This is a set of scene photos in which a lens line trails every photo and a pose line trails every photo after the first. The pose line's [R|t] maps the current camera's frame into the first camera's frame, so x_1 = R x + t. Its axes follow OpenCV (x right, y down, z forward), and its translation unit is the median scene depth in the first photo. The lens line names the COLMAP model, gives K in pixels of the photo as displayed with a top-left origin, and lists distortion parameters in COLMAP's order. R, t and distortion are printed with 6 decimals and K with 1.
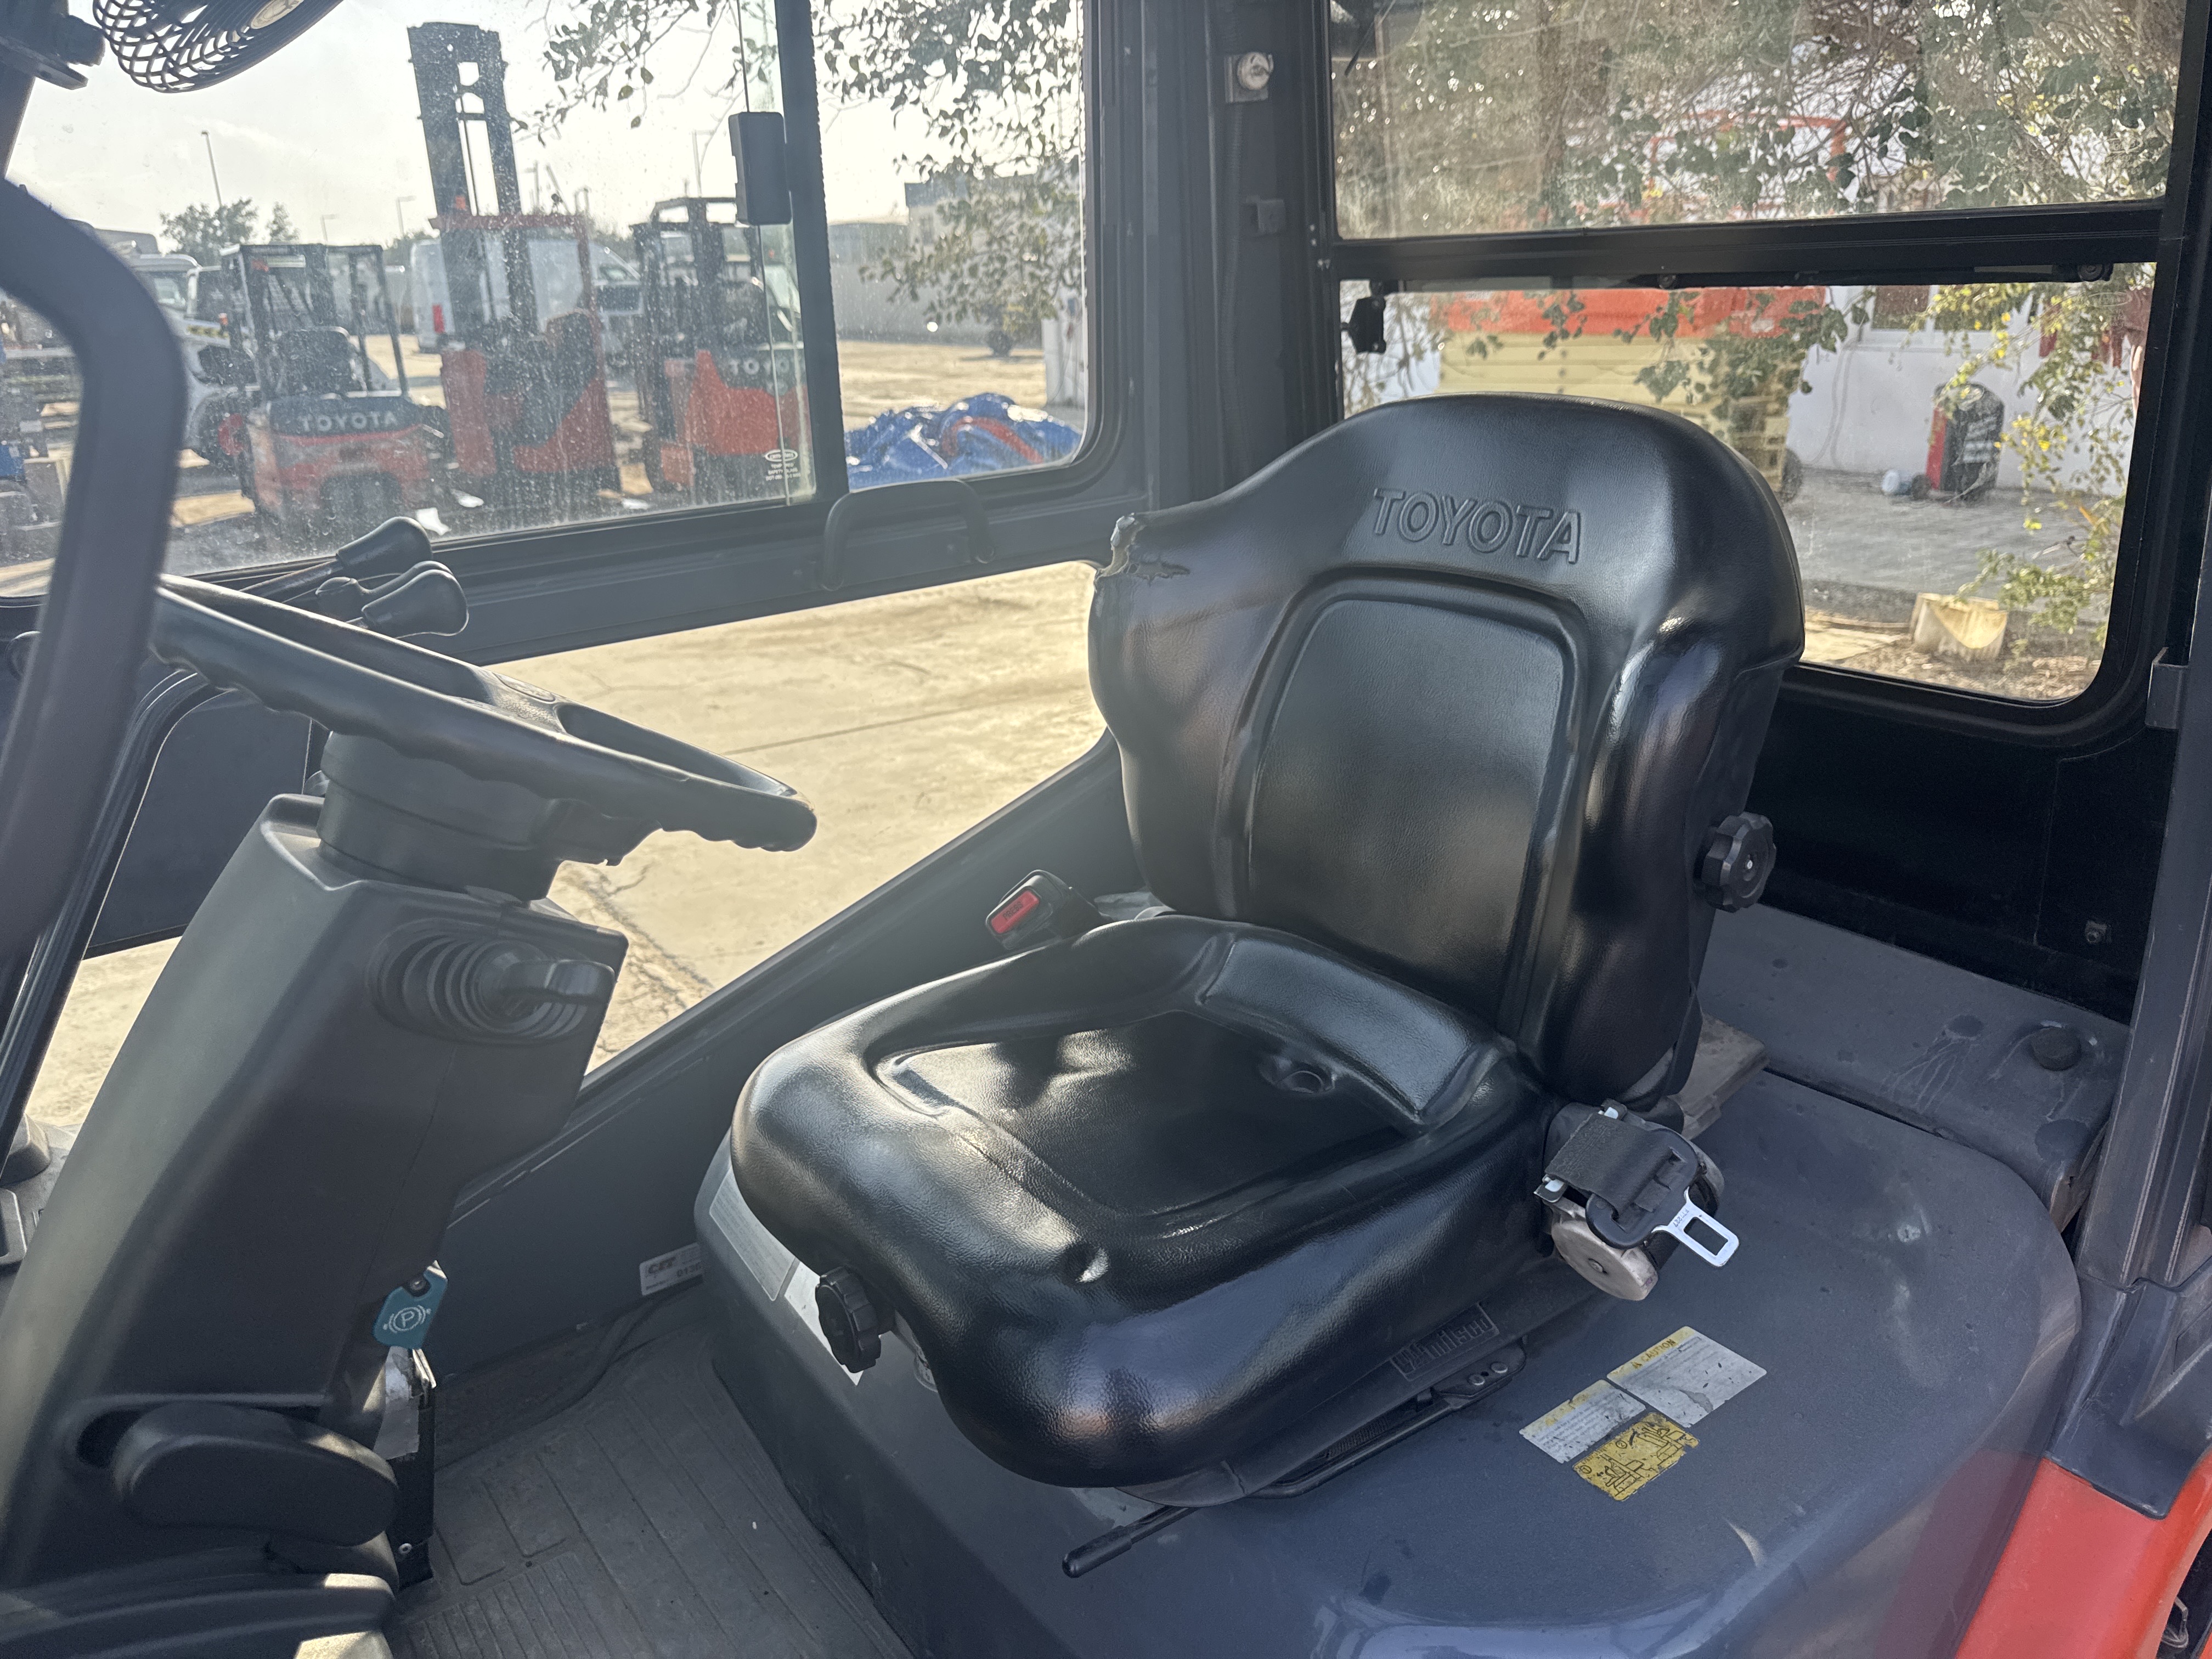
lens RADIAL K [[1565.4, 0, 1112.6], [0, 1565.4, 819.2], [0, 0, 1]] dist [-0.009433, 0.002273]
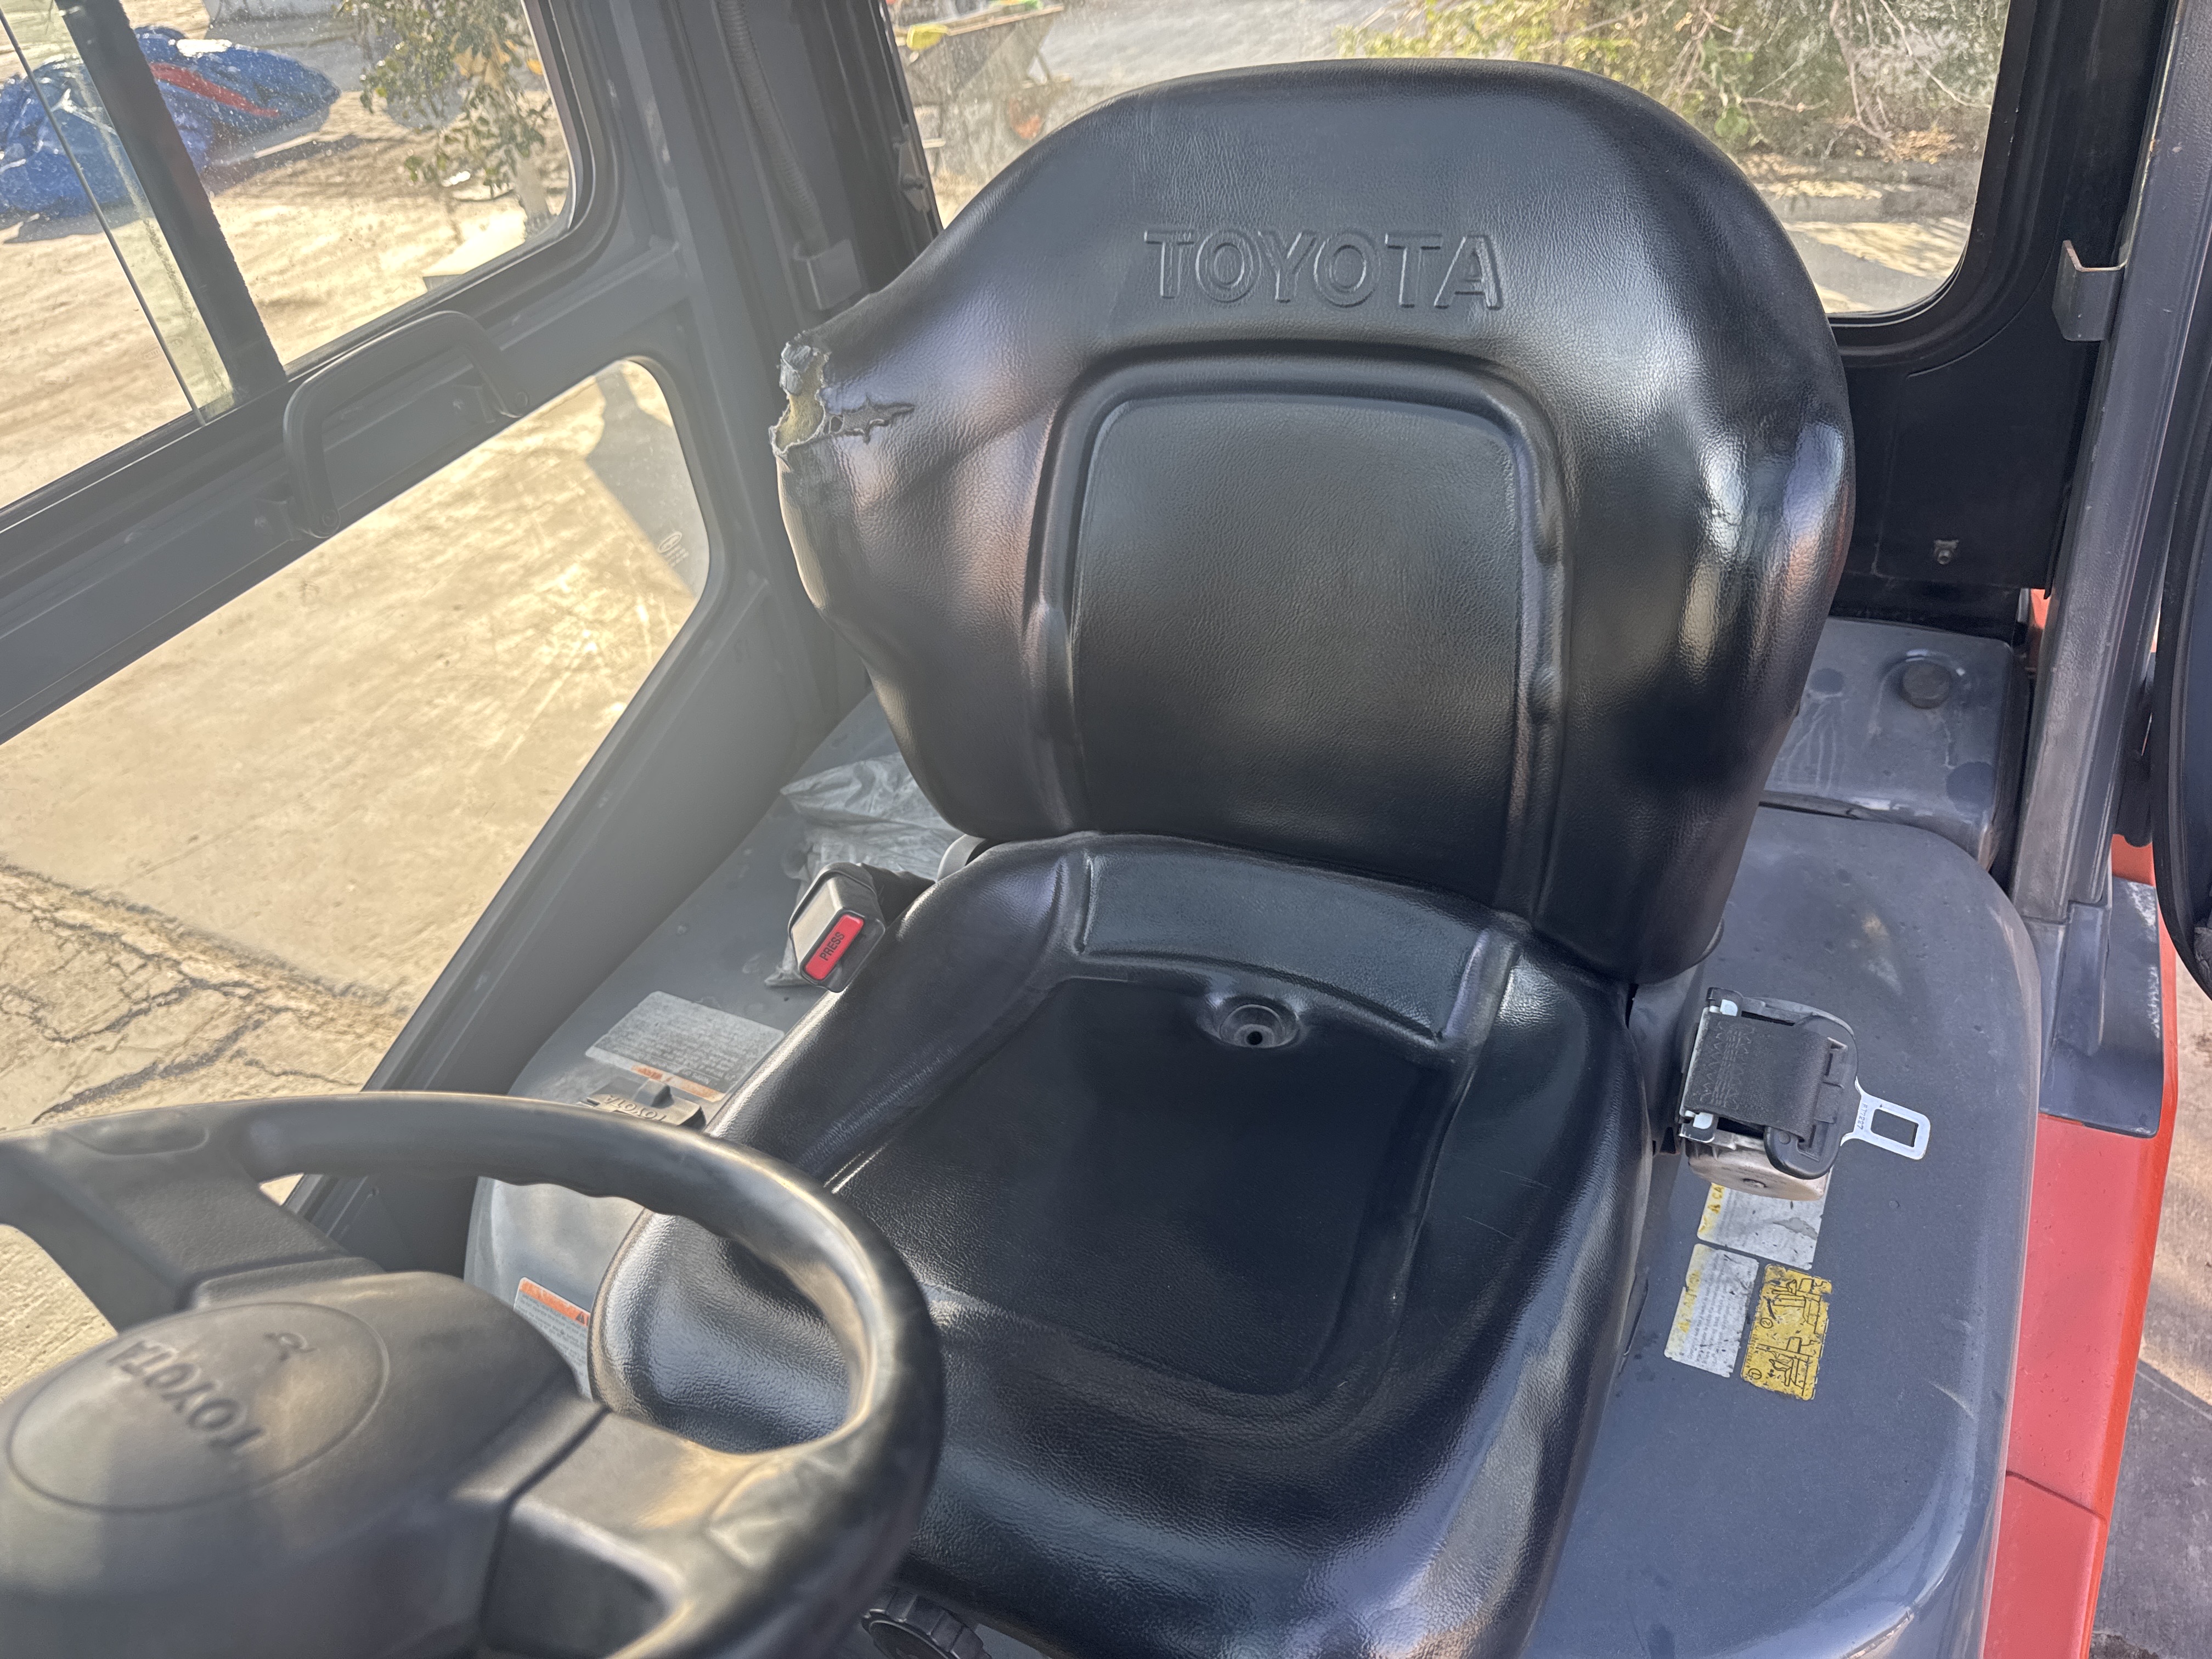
lens RADIAL K [[1565.4, 0, 1112.6], [0, 1565.4, 819.2], [0, 0, 1]] dist [-0.009433, 0.002273]
pose [[0.892340, -0.333898, 0.303713, -0.172863], [0.244656, 0.923261, 0.296197, -0.209449], [-0.379306, -0.190003, 0.905553, 0.370739]]
